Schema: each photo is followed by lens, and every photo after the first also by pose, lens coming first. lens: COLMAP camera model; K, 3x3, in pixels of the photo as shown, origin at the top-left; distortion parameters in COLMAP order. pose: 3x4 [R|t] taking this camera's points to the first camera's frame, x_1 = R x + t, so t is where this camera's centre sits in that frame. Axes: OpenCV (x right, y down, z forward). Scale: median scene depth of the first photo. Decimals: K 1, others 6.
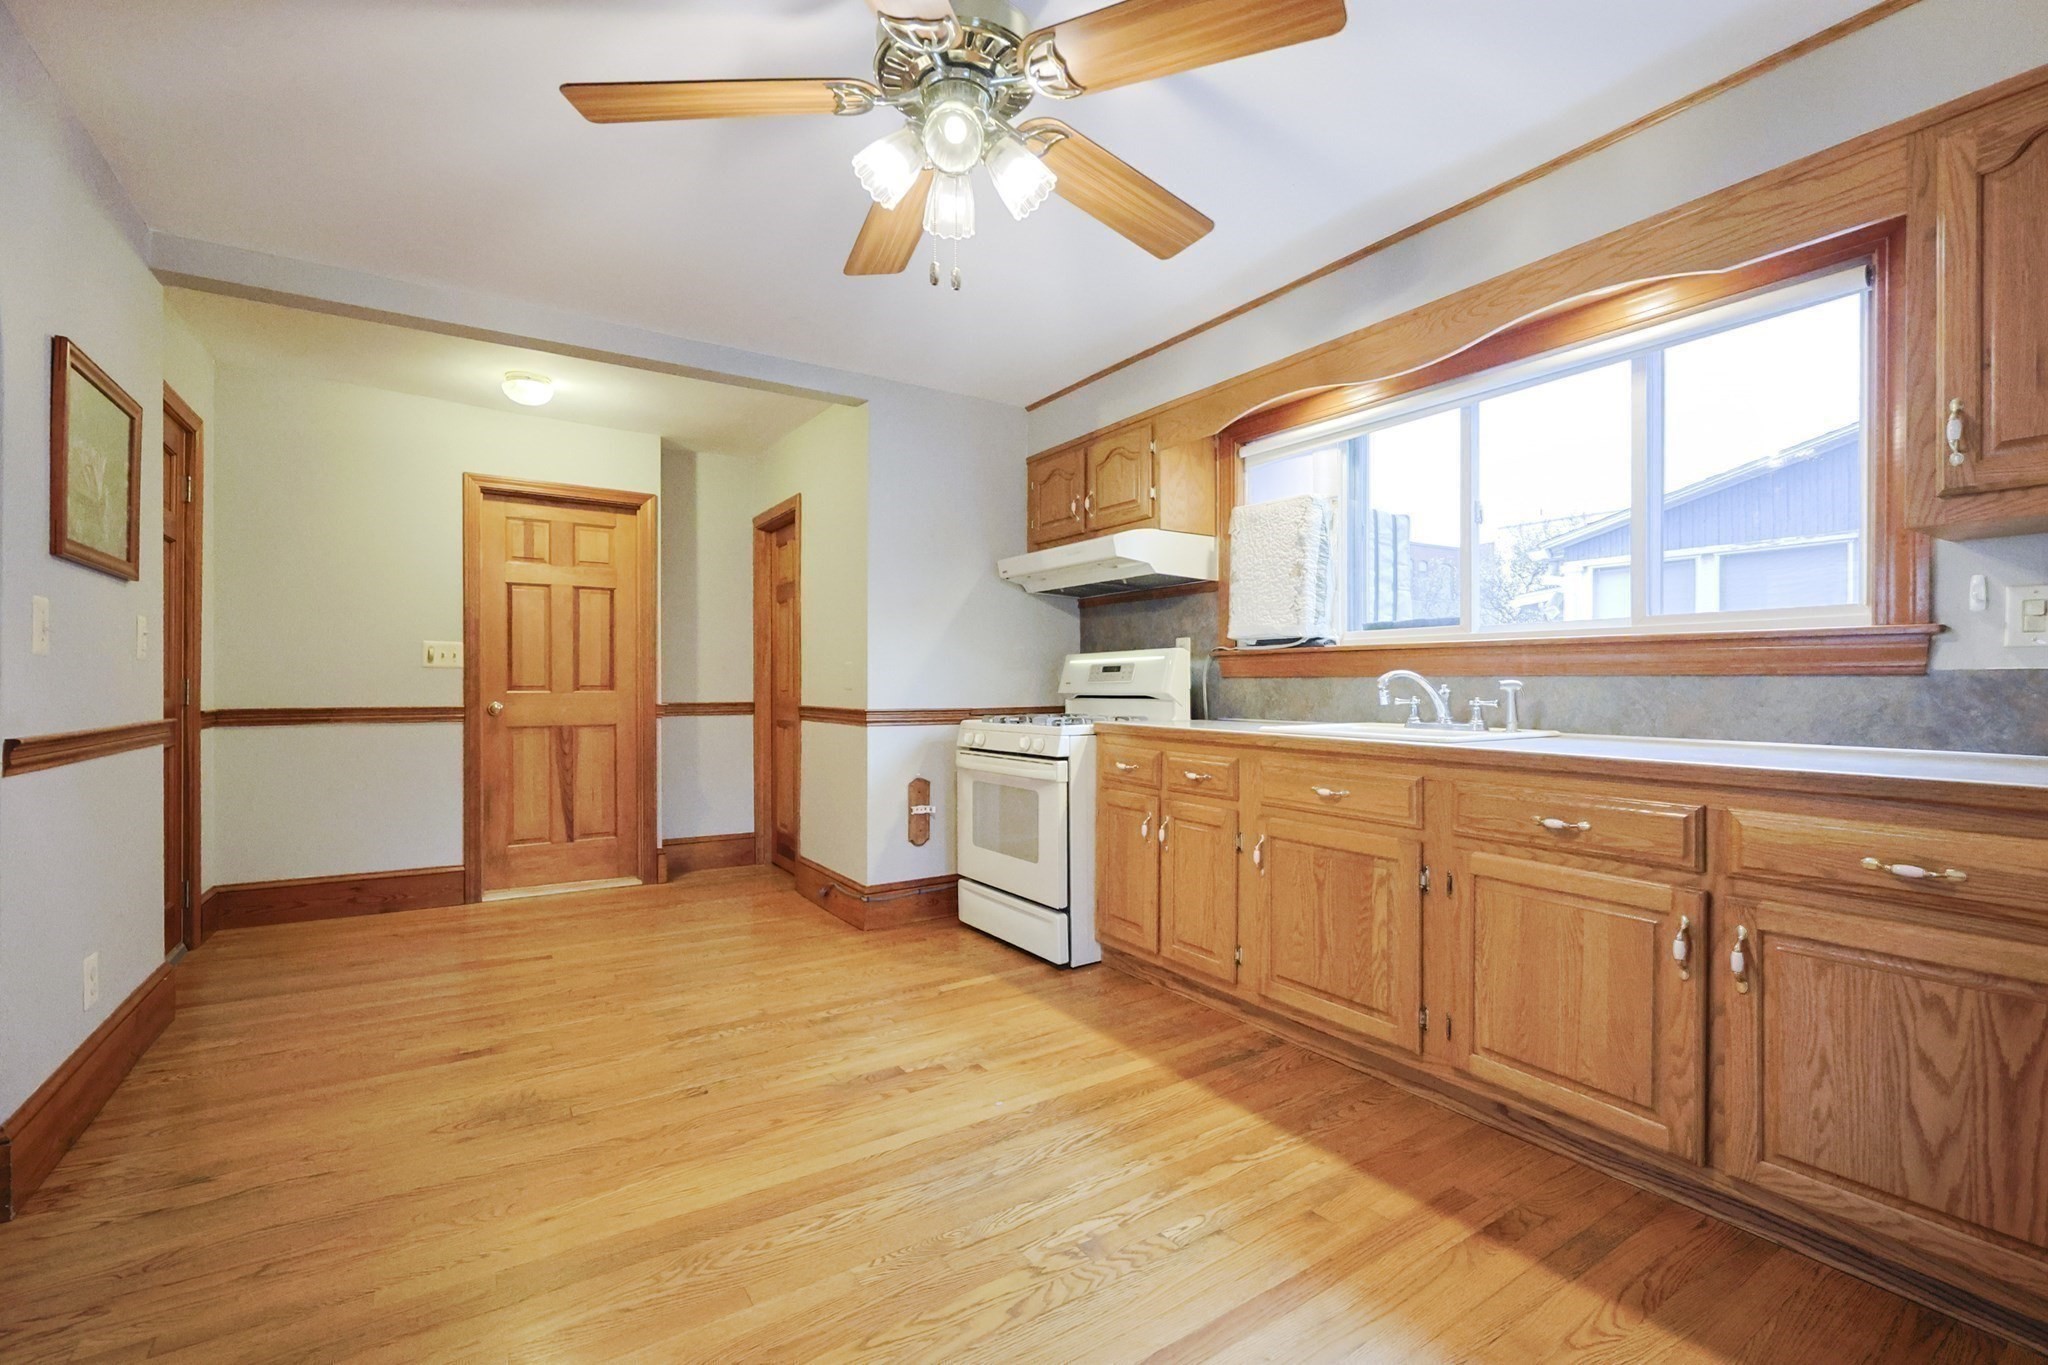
lens RADIAL K [[877.9, 0, 1067.2], [0, 877.9, 689.9], [0, 0, 1]] dist [-0.000803, -0.000029]
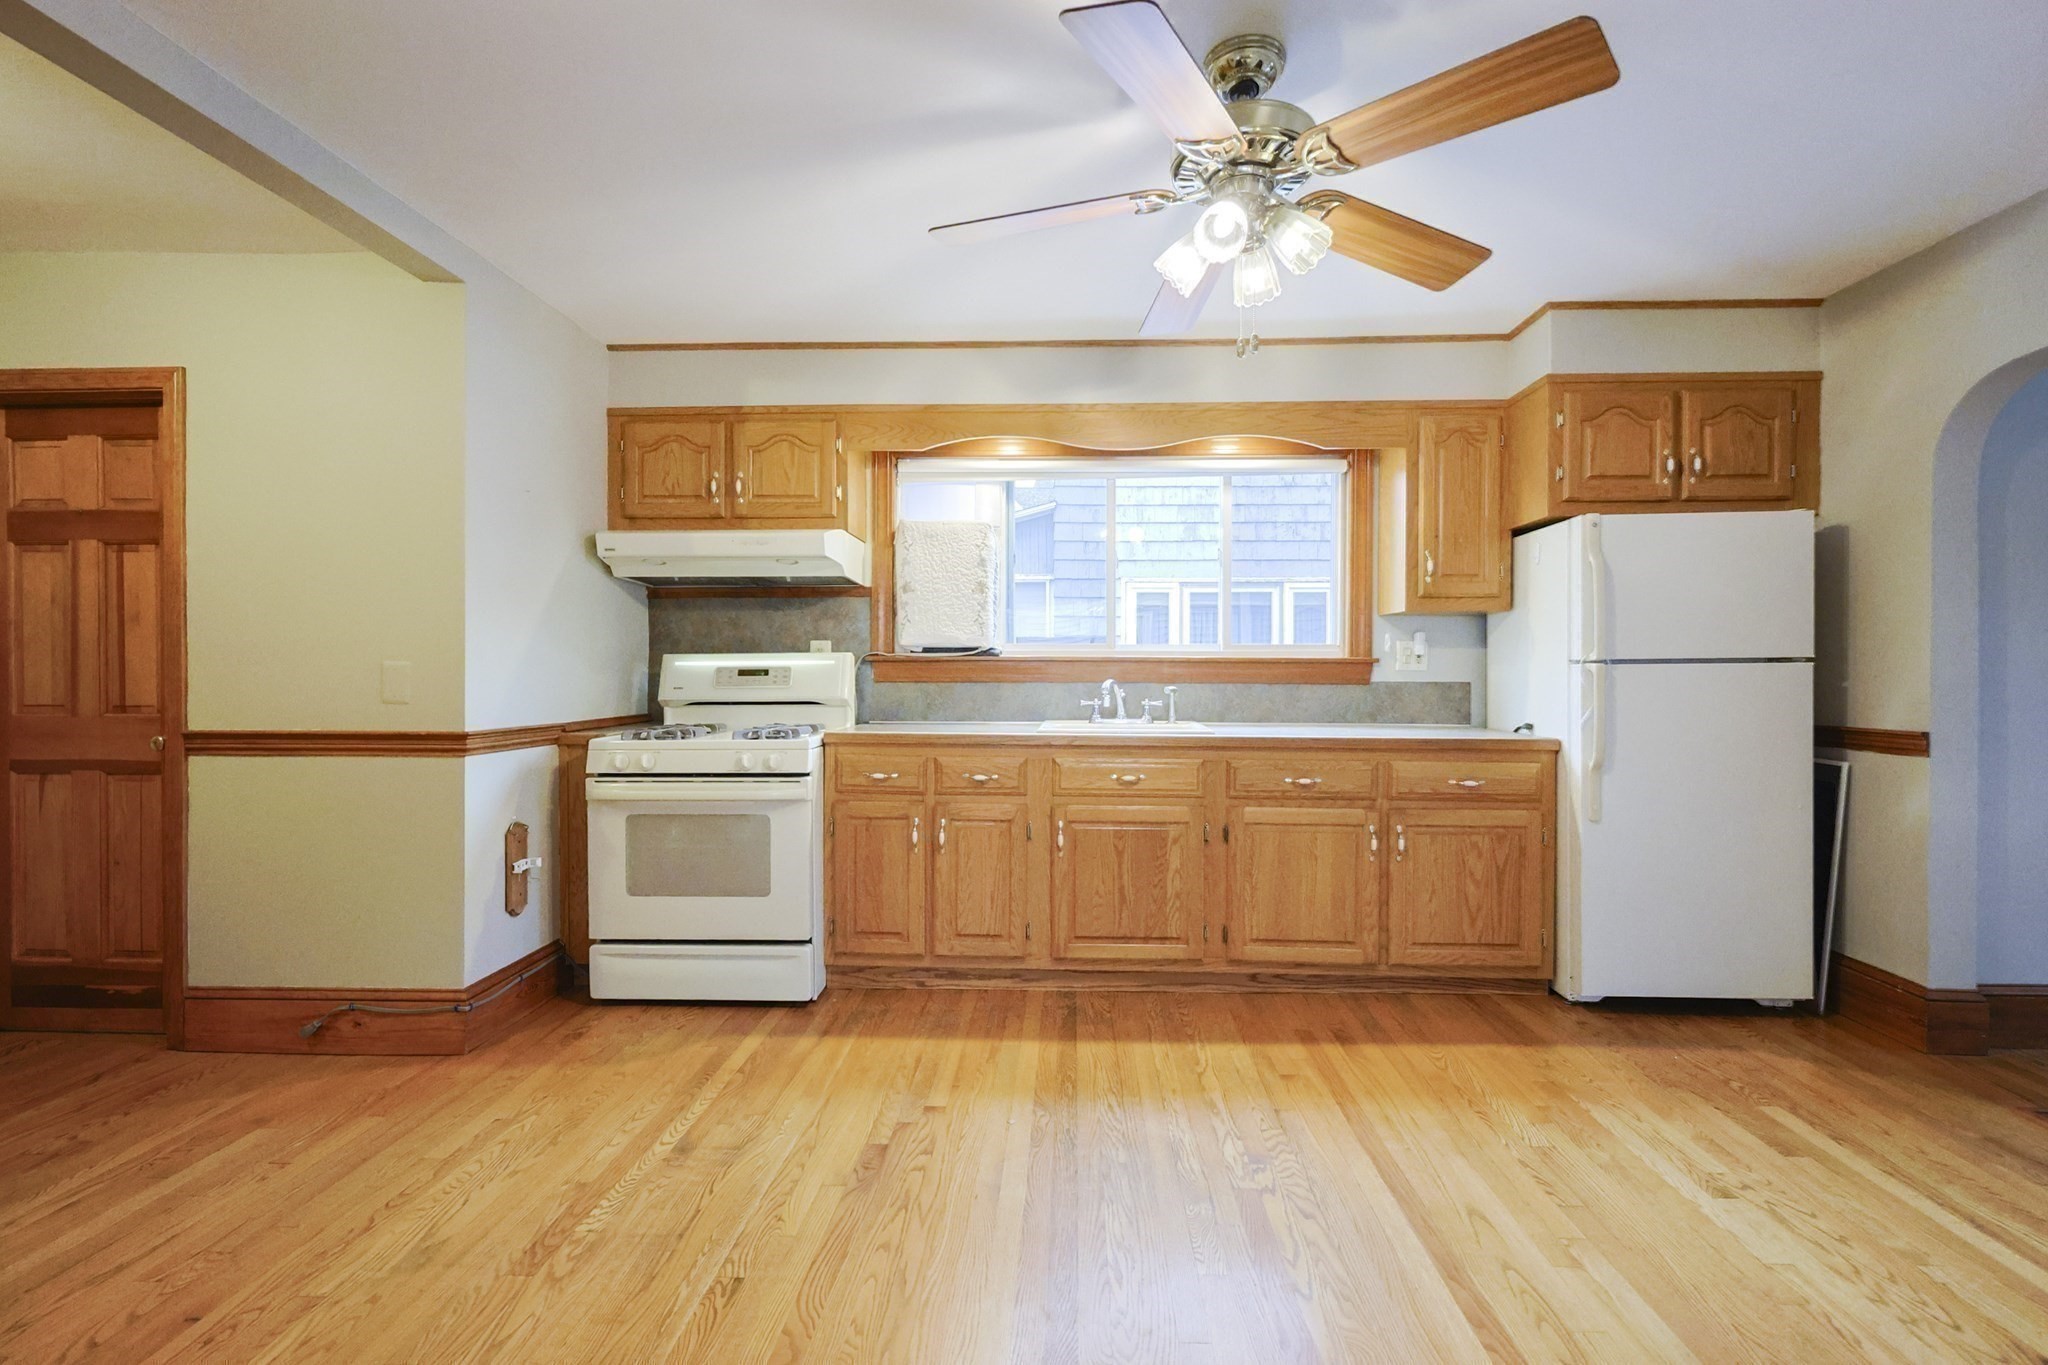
lens RADIAL K [[872.0, 0, 1032.5], [0, 872.0, 680.1], [0, 0, 1]] dist [-0.001403, -0.000098]
pose [[0.599867, -0.007934, 0.800061, -0.687706], [0.003961, 0.999968, 0.006947, -0.029386], [-0.800090, -0.000998, 0.599879, 0.314648]]
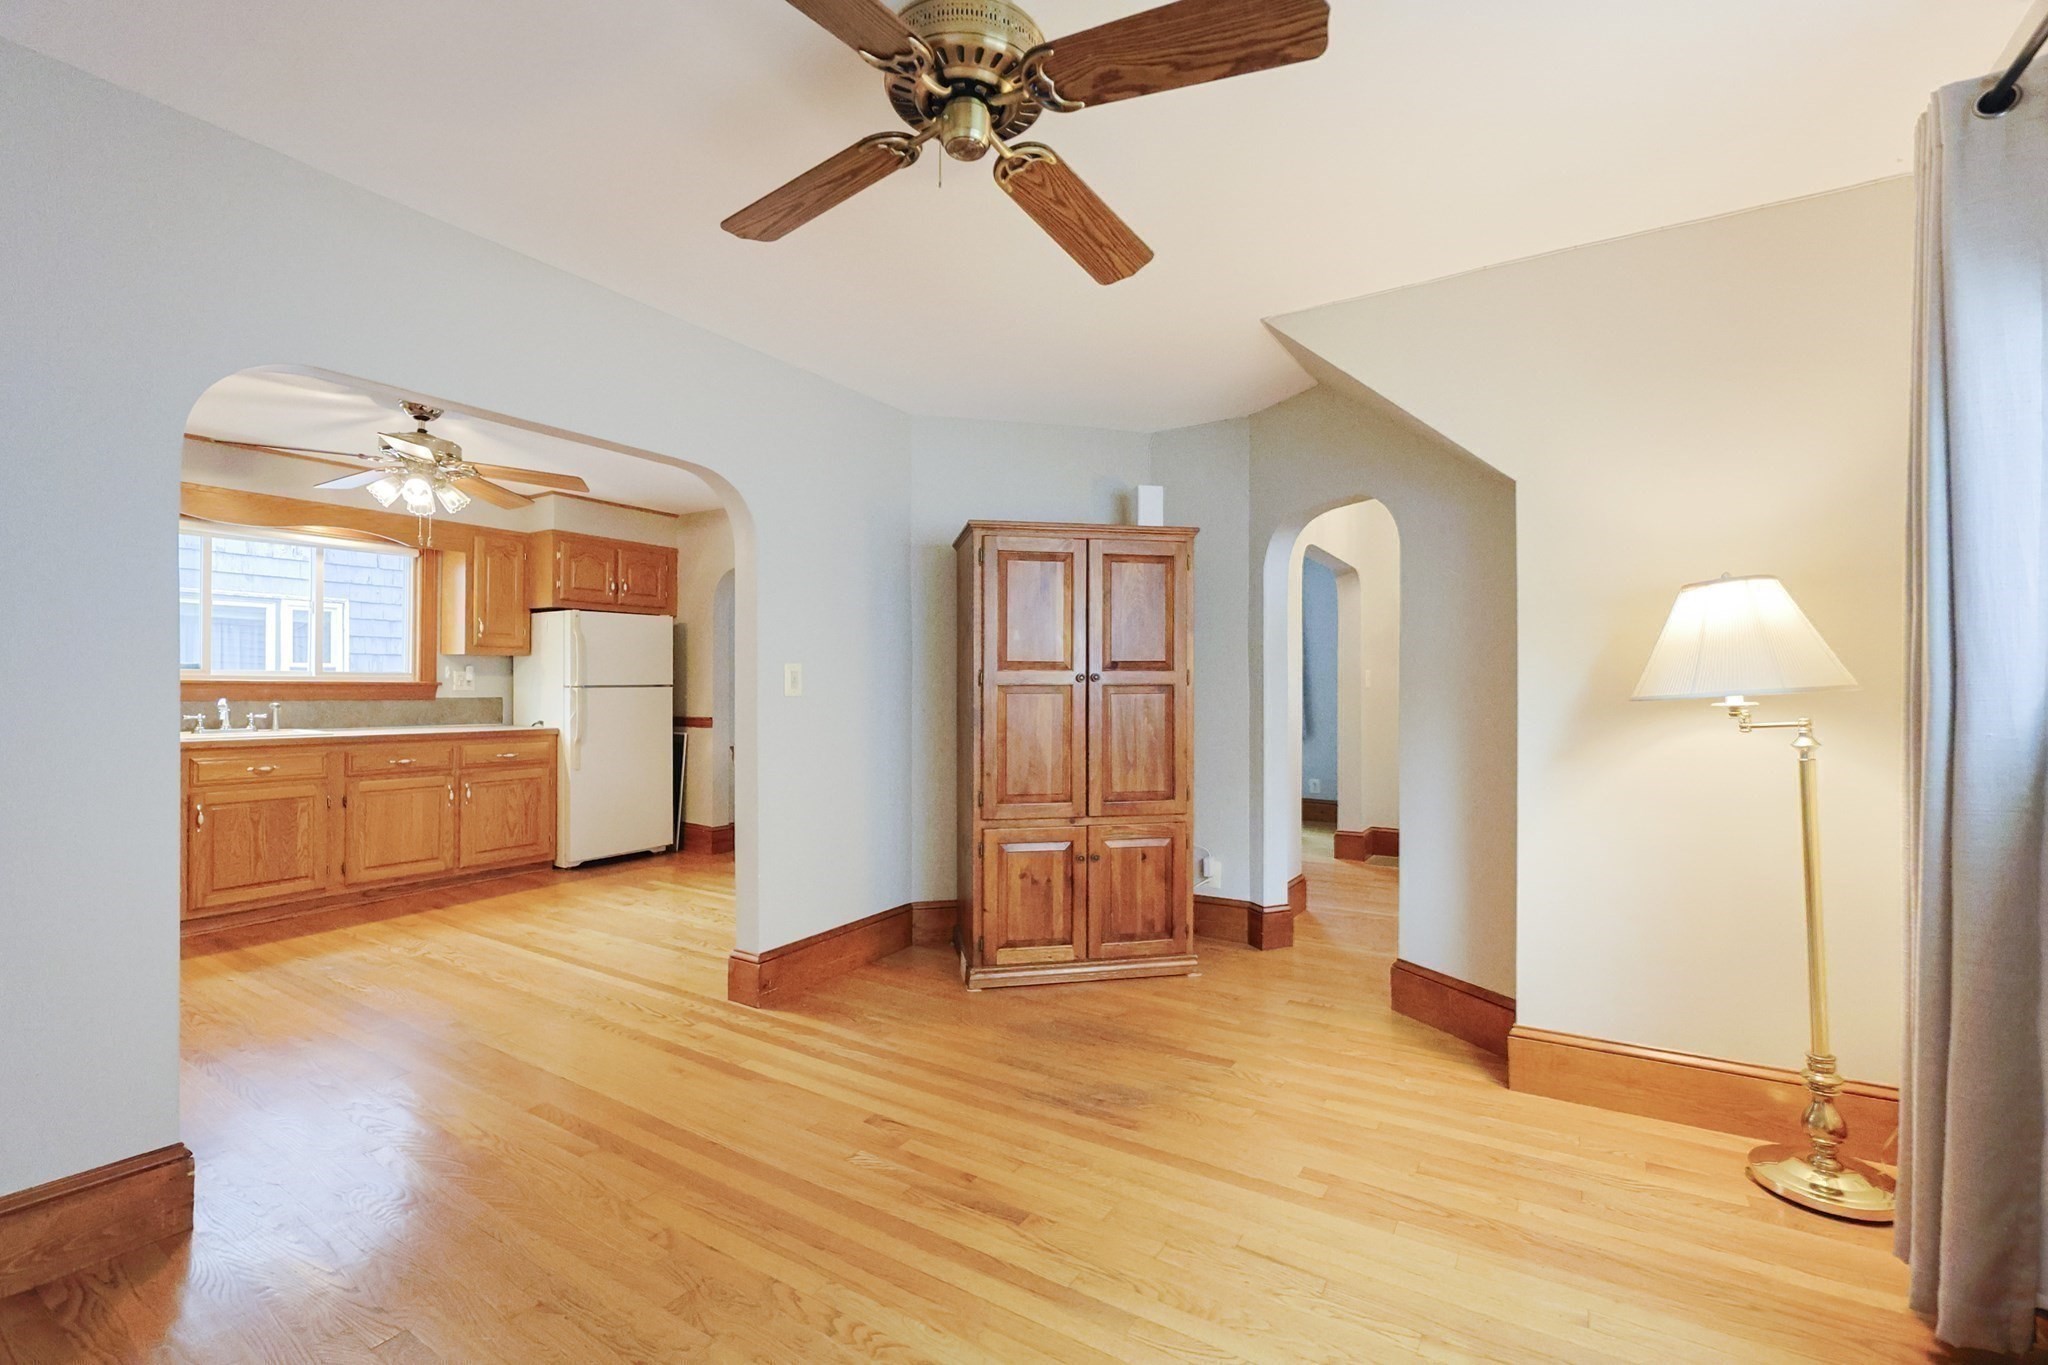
lens RADIAL K [[852.1, 0, 1024.0], [0, 852.1, 682.5], [0, 0, 1]] dist [0.000187, 0.000110]
pose [[-0.410764, 0.000031, 0.911742, -1.663542], [0.000181, 1.000000, 0.000048, -0.050704], [-0.911742, 0.000185, -0.410764, 0.268999]]
